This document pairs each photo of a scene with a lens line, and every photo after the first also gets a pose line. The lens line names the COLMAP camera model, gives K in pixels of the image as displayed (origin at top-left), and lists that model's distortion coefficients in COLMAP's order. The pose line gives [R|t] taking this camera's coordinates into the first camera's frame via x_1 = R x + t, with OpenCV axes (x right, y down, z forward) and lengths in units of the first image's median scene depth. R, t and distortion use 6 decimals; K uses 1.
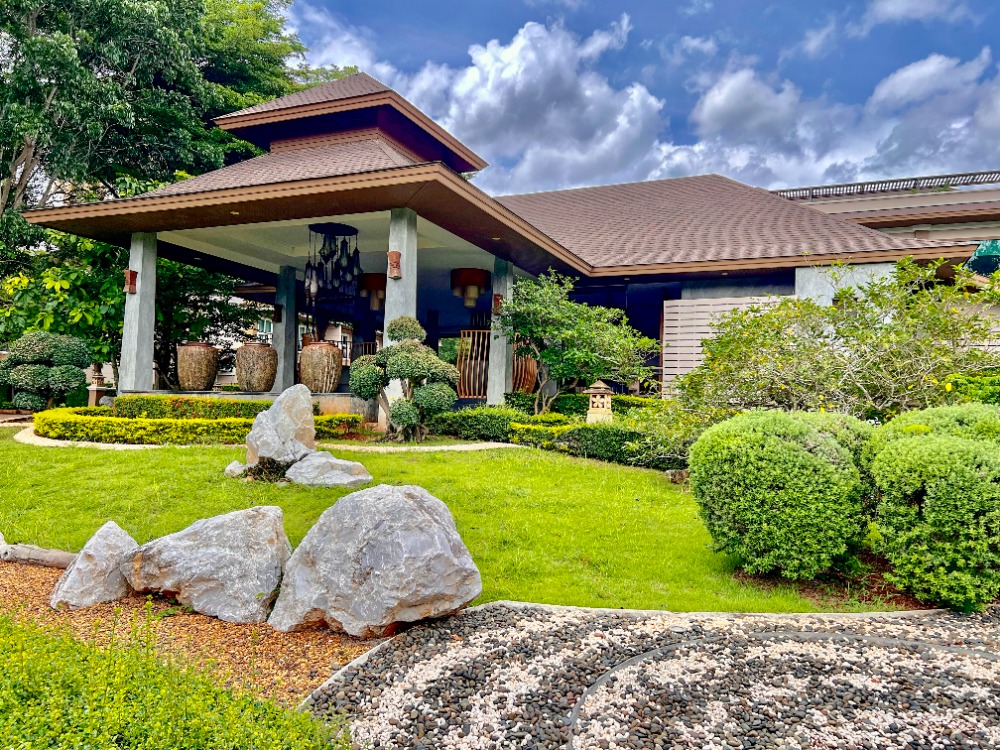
lens RADIAL K [[747.8, 0, 502.0], [0, 747.8, 372.0], [0, 0, 1]] dist [0.042721, -0.033796]
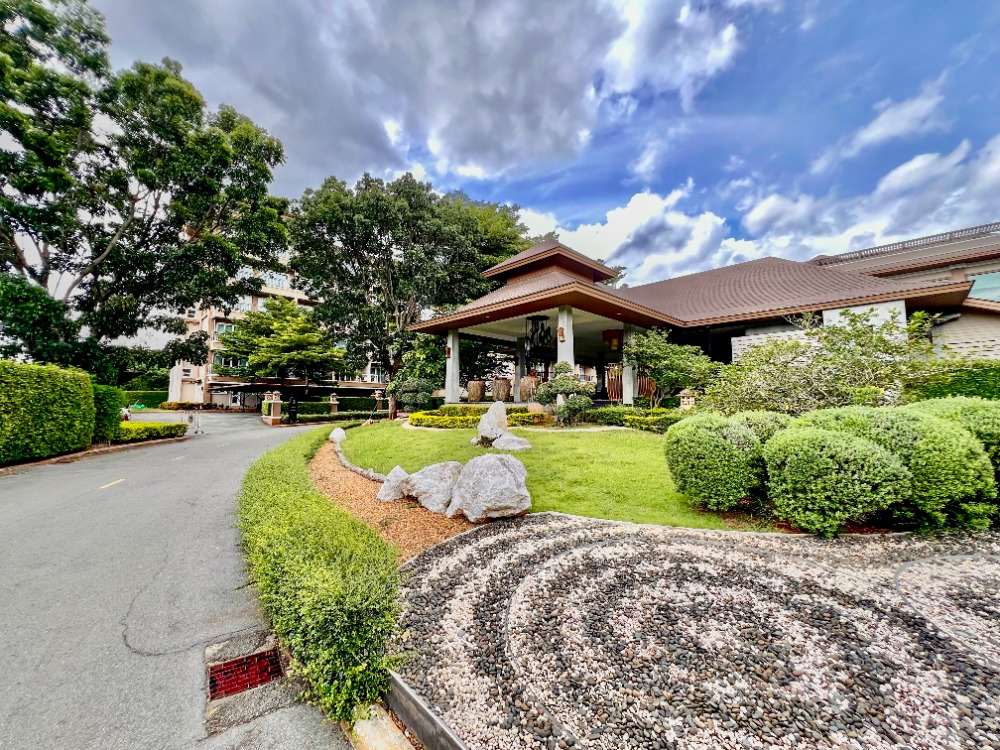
lens RADIAL K [[399.0, 0, 497.3], [0, 399.0, 371.8], [0, 0, 1]] dist [0.005140, 0.000334]
pose [[0.923928, -0.062030, -0.377504, 0.099166], [0.049617, 0.997862, -0.042529, -0.011604], [0.379335, 0.020563, 0.925031, -0.022370]]
